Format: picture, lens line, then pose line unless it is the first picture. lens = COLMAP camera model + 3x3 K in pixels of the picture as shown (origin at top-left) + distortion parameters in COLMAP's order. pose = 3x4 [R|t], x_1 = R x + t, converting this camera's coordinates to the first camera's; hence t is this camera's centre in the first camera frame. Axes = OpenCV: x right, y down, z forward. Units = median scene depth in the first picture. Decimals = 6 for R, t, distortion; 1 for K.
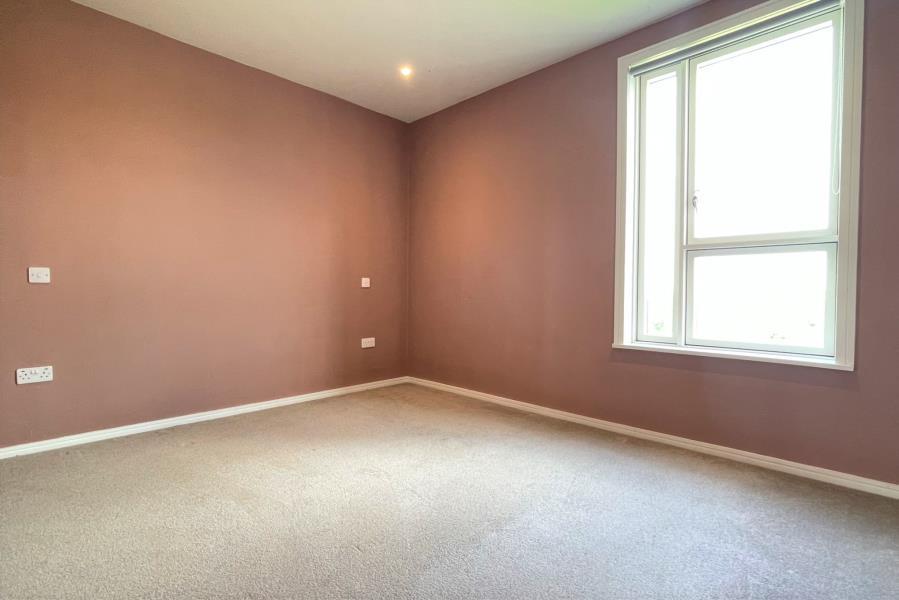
lens RADIAL K [[441.7, 0, 449.5], [0, 441.7, 300.0], [0, 0, 1]] dist [-0.000648, 0.000015]
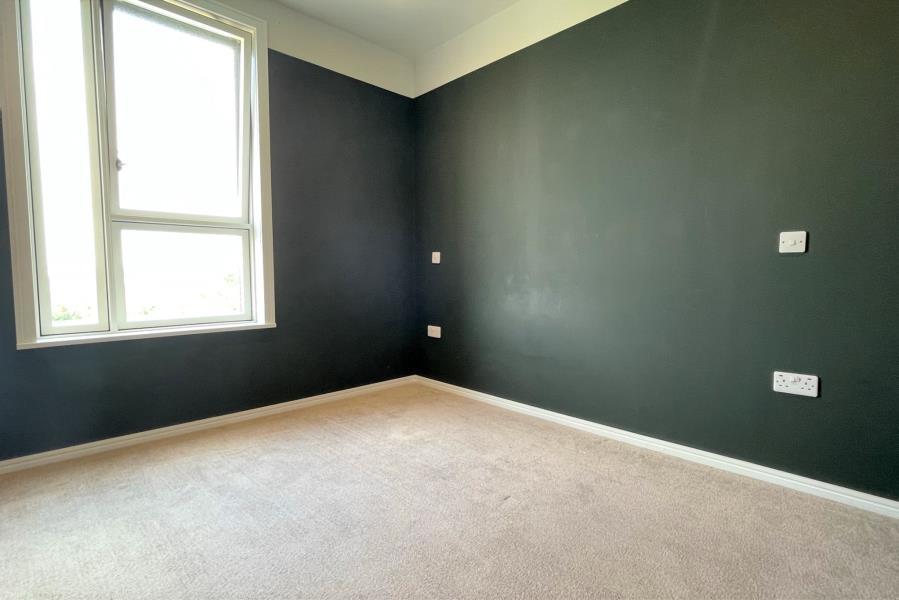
lens RADIAL K [[441.7, 0, 449.5], [0, 441.7, 300.0], [0, 0, 1]] dist [-0.000648, 0.000015]
pose [[0.025152, -0.070248, 0.997212, -0.316893], [0.018803, 0.997385, 0.069786, -0.006487], [-0.999507, 0.016995, 0.026407, 0.322306]]
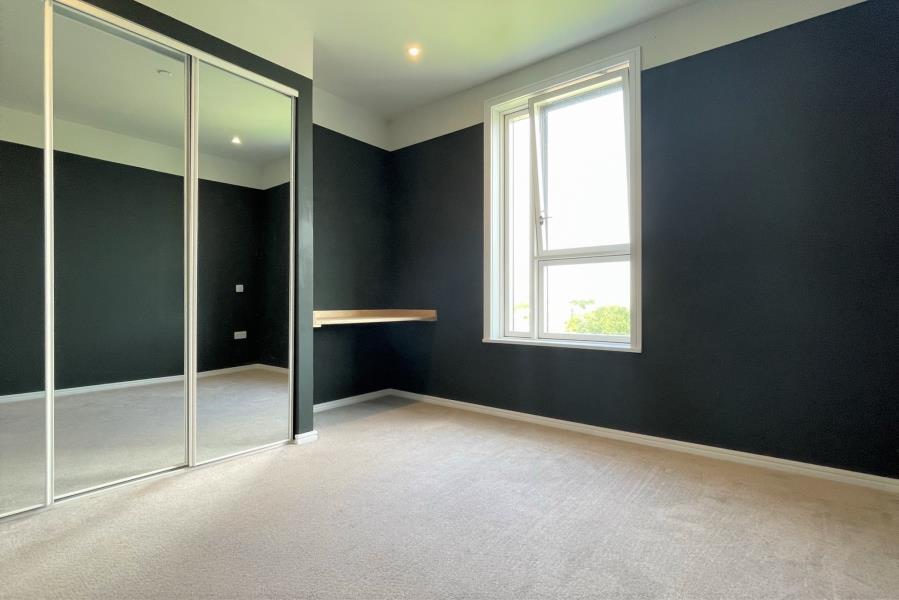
lens RADIAL K [[441.7, 0, 449.5], [0, 441.7, 300.0], [0, 0, 1]] dist [-0.000648, 0.000015]
pose [[0.995182, -0.010106, 0.097521, 0.175143], [0.012034, 0.999743, -0.019209, 0.017032], [-0.097302, 0.020290, 0.995048, -0.187202]]
